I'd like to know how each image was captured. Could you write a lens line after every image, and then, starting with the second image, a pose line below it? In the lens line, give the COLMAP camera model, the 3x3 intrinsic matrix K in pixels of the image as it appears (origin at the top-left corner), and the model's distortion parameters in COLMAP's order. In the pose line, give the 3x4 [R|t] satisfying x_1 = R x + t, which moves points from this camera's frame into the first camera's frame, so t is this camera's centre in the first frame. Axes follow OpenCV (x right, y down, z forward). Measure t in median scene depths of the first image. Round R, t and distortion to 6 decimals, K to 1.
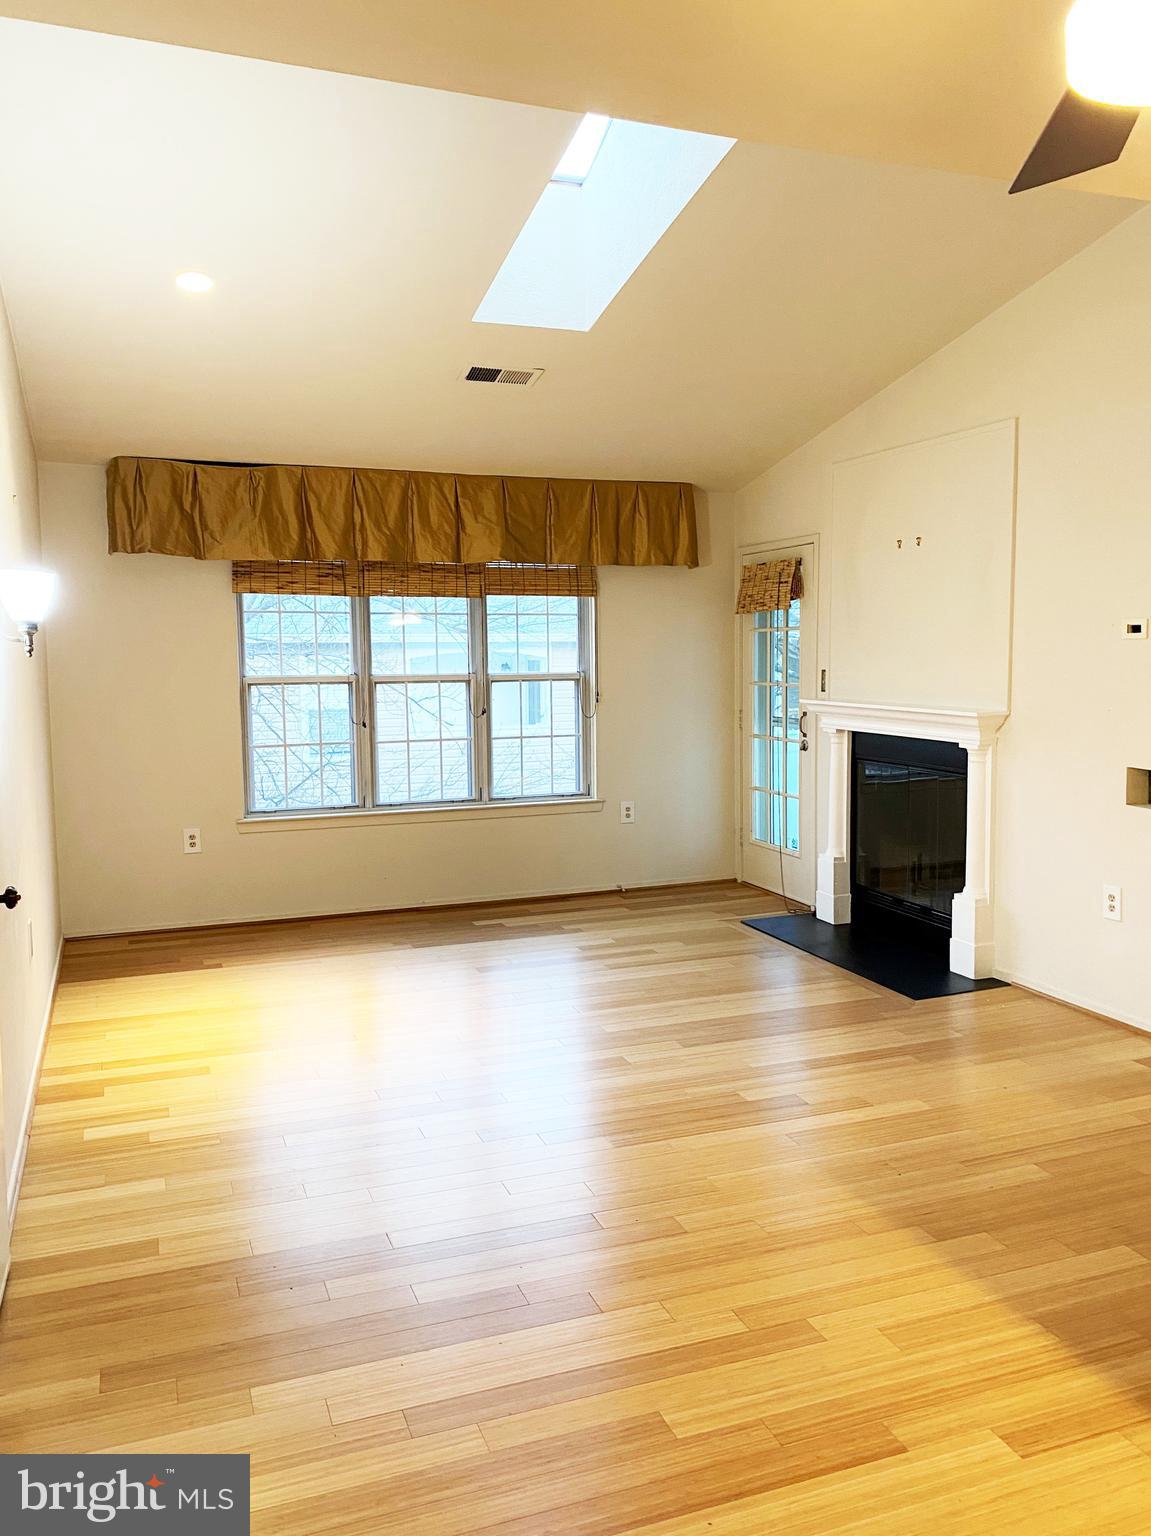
lens RADIAL K [[1203.1, 0, 575.5], [0, 1203.1, 768.0], [0, 0, 1]] dist [0.055315, -0.056401]
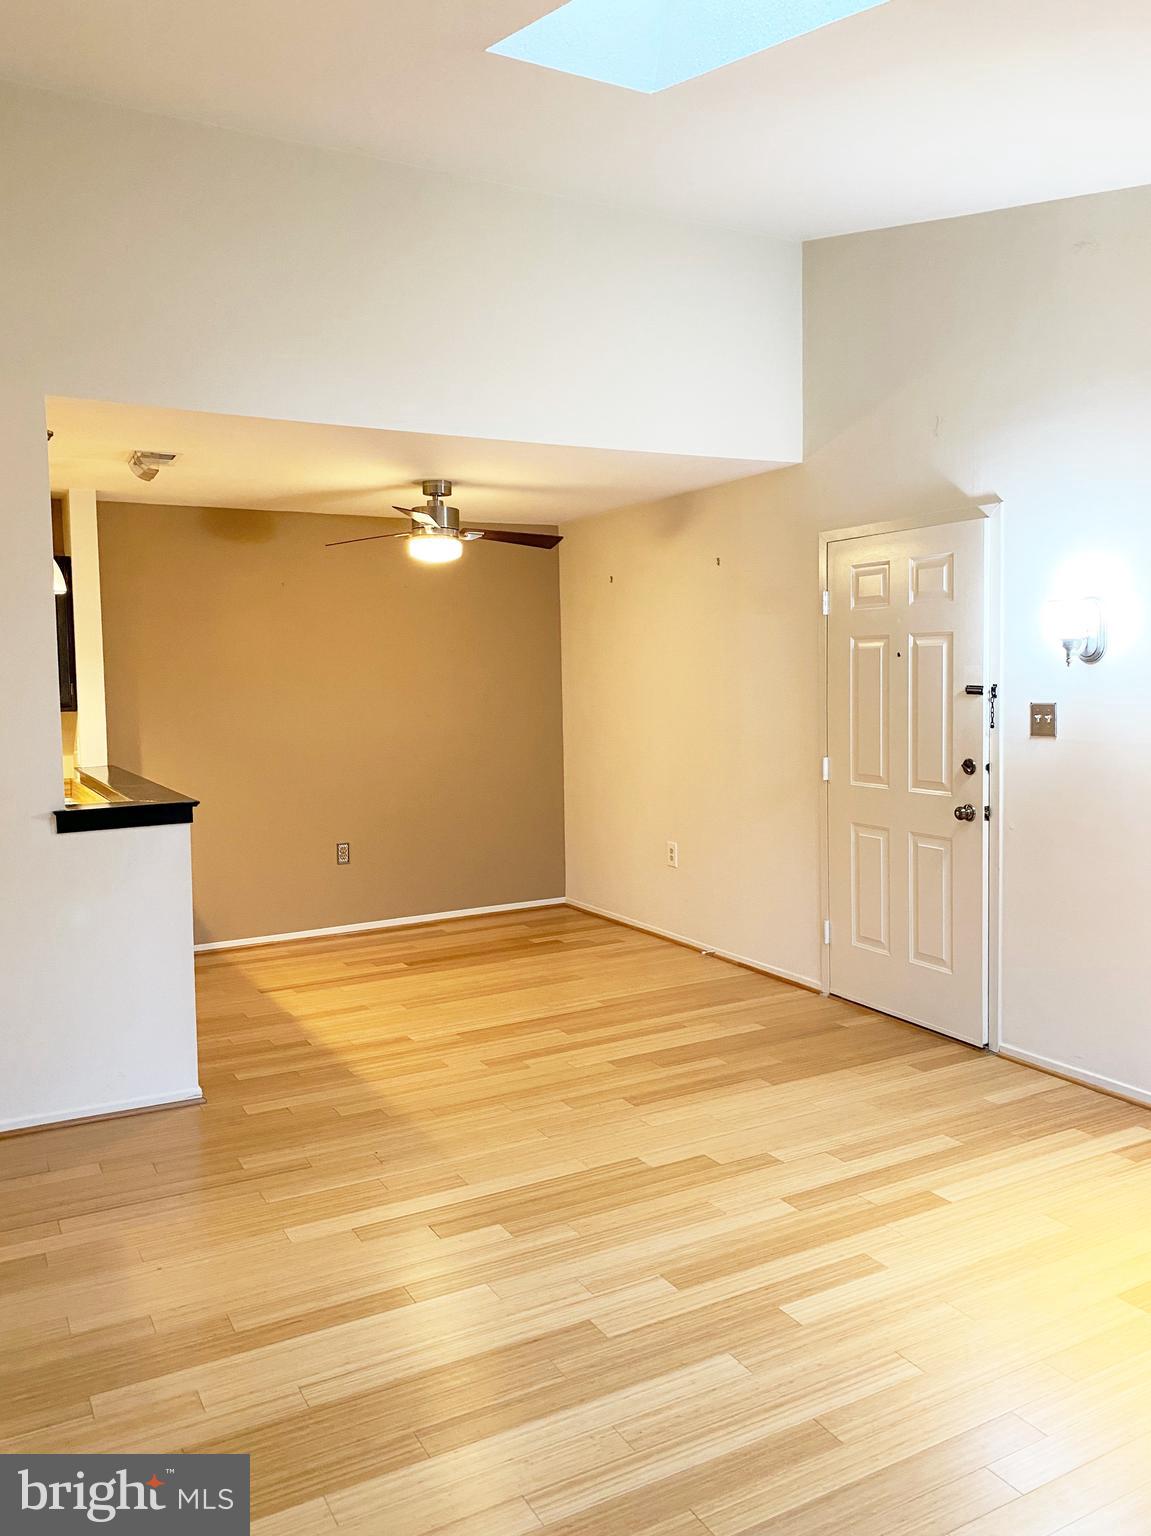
lens RADIAL K [[1203.1, 0, 575.5], [0, 1203.1, 768.0], [0, 0, 1]] dist [0.055315, -0.056401]
pose [[-0.989179, 0.041199, -0.140813, 0.124360], [0.016110, 0.984461, 0.174862, -0.111080], [0.145829, 0.170701, -0.974472, 1.117397]]
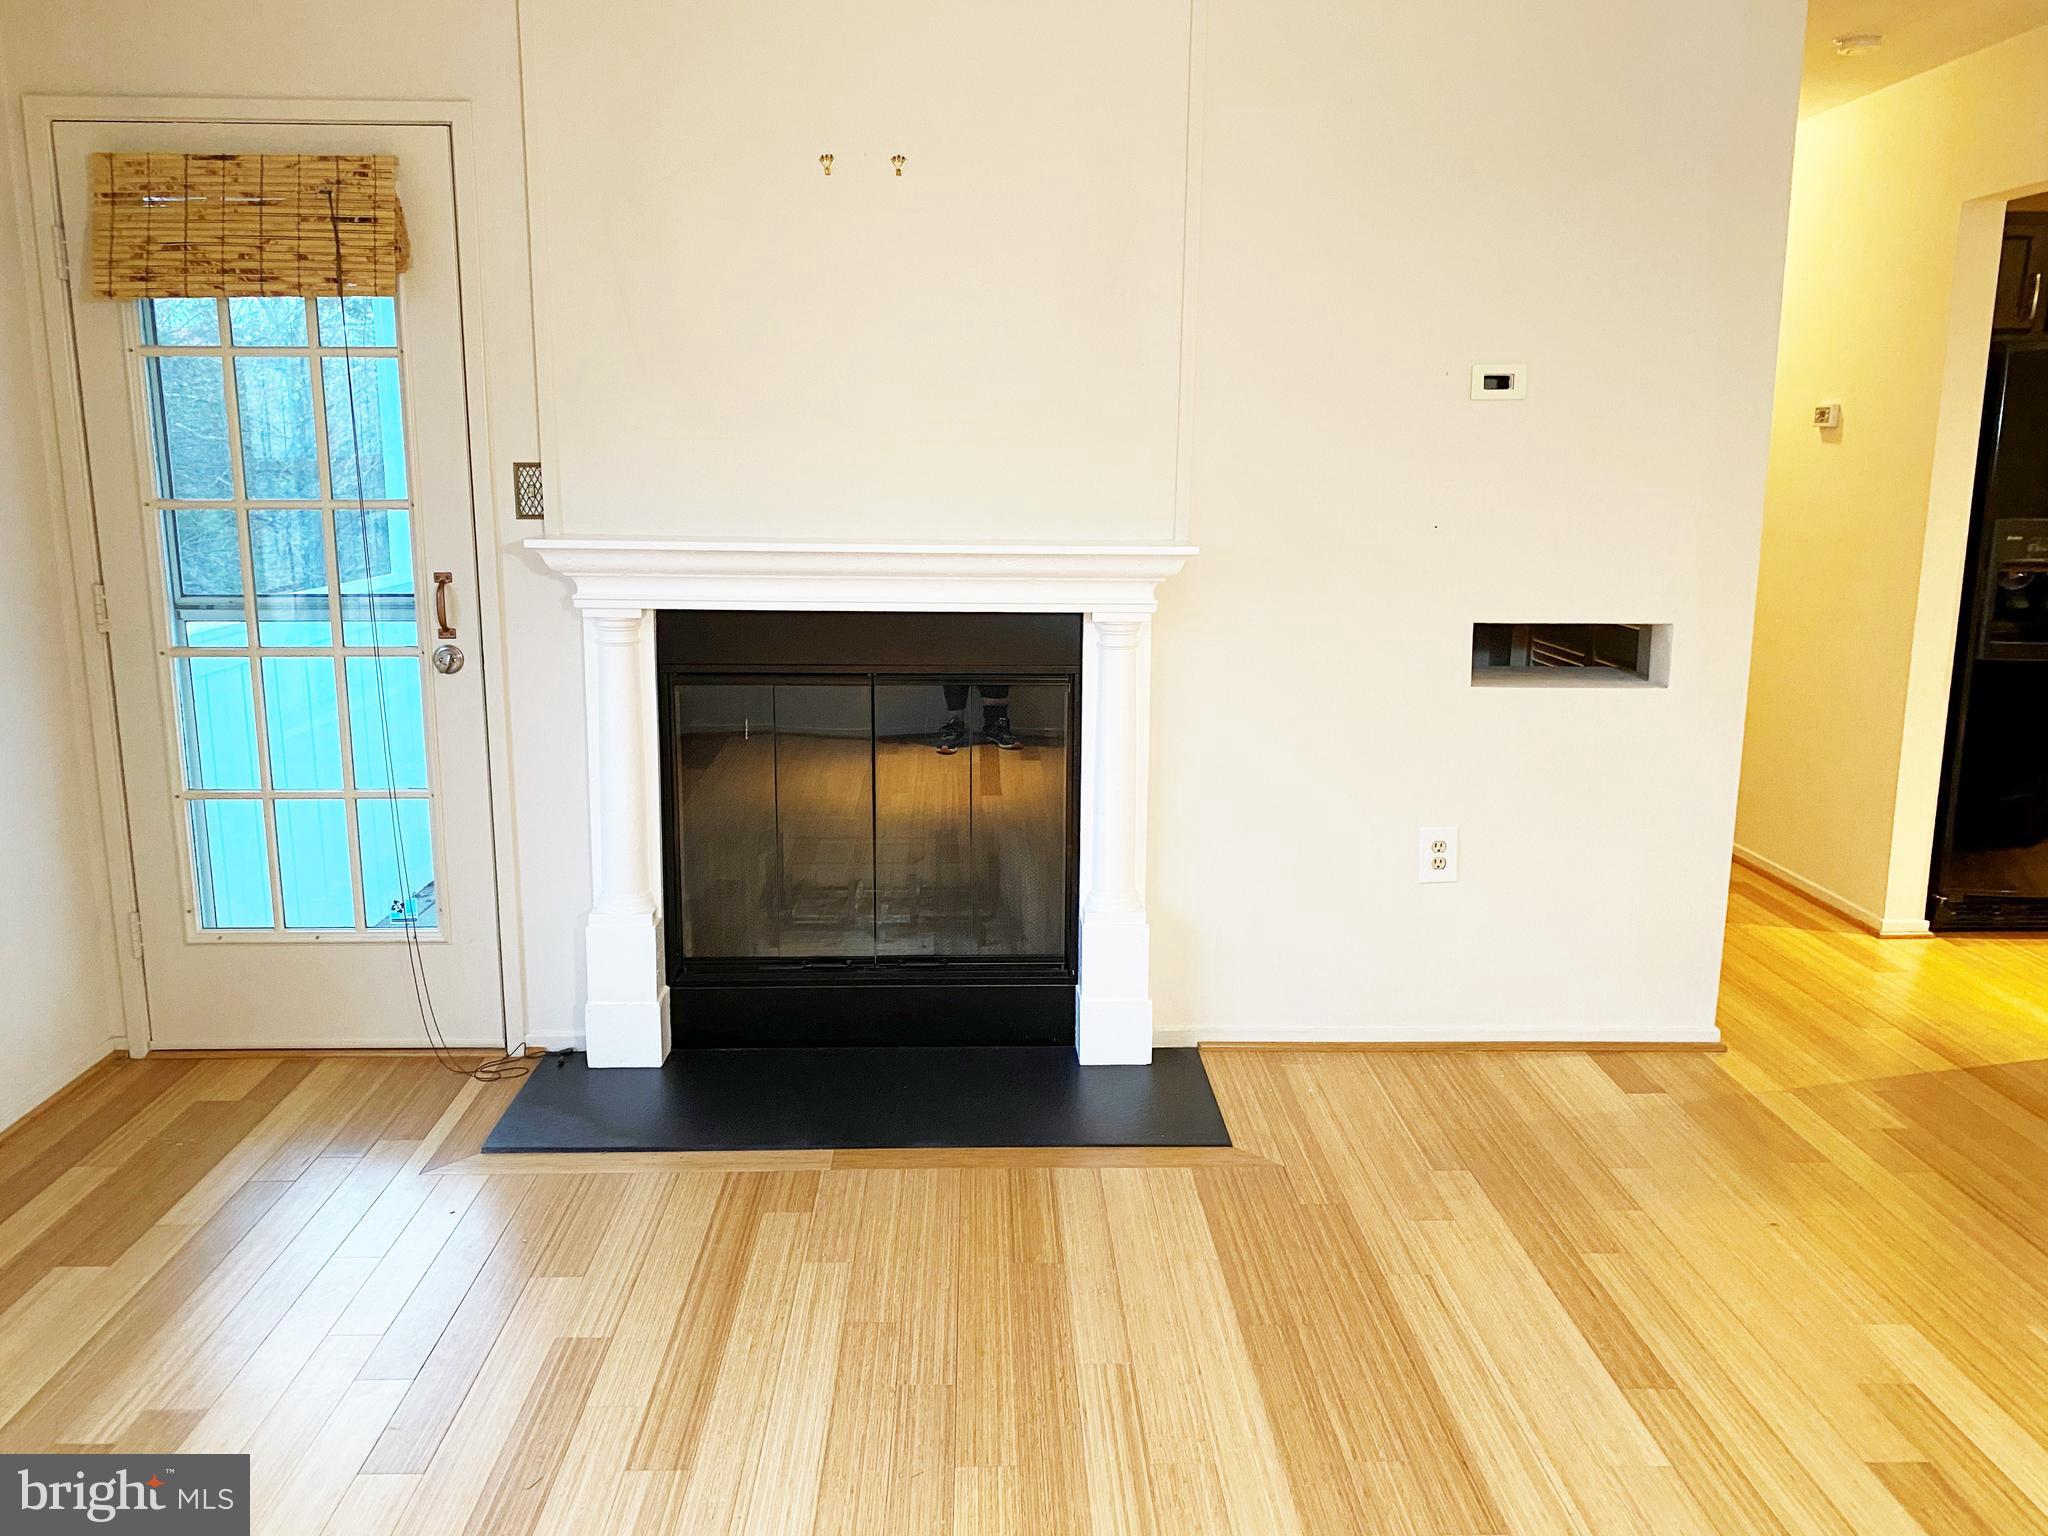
lens RADIAL K [[1567.0, 0, 1012.9], [0, 1567.0, 756.7], [0, 0, 1]] dist [0.032924, -0.039372]
pose [[0.328919, -0.168036, 0.929288, -0.246220], [0.086230, 0.985275, 0.147639, -0.050049], [-0.940413, 0.031571, 0.338566, 0.699067]]
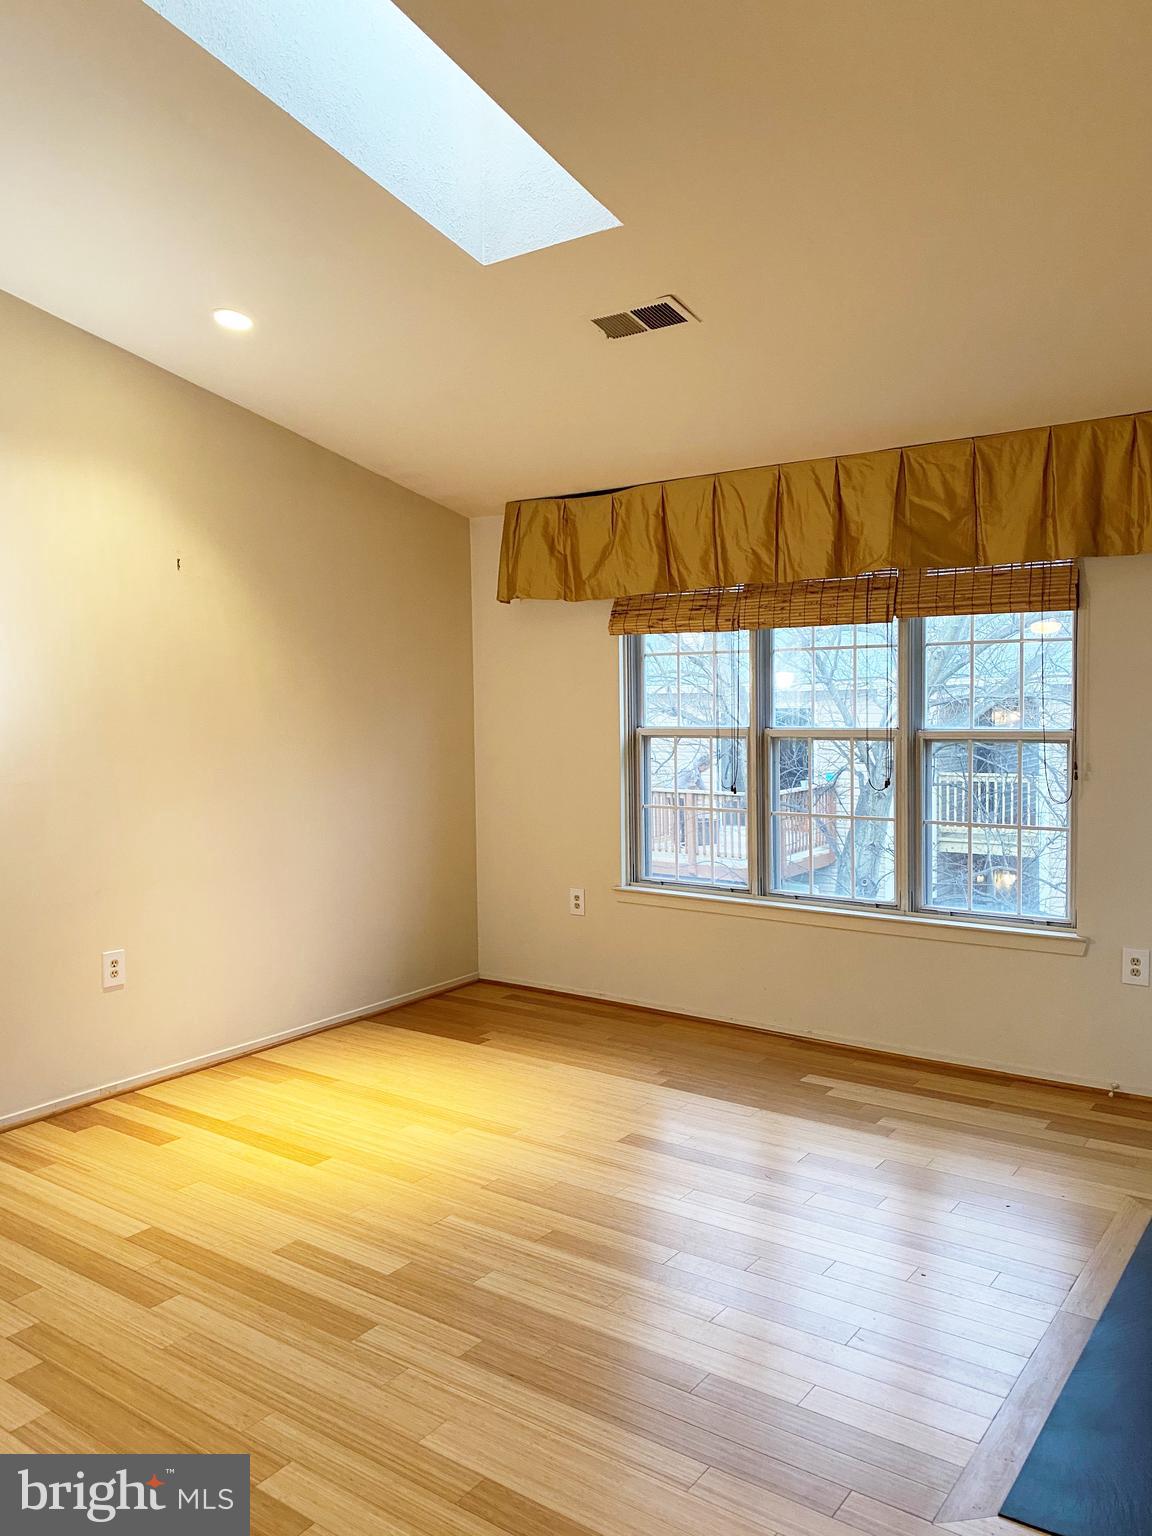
lens RADIAL K [[1176.2, 0, 560.5], [0, 1176.2, 761.3], [0, 0, 1]] dist [0.042458, -0.003058]
pose [[0.536976, 0.042263, -0.842538, 0.436903], [-0.074020, 0.997253, 0.002848, -0.051529], [0.840344, 0.060836, 0.538629, 0.505354]]
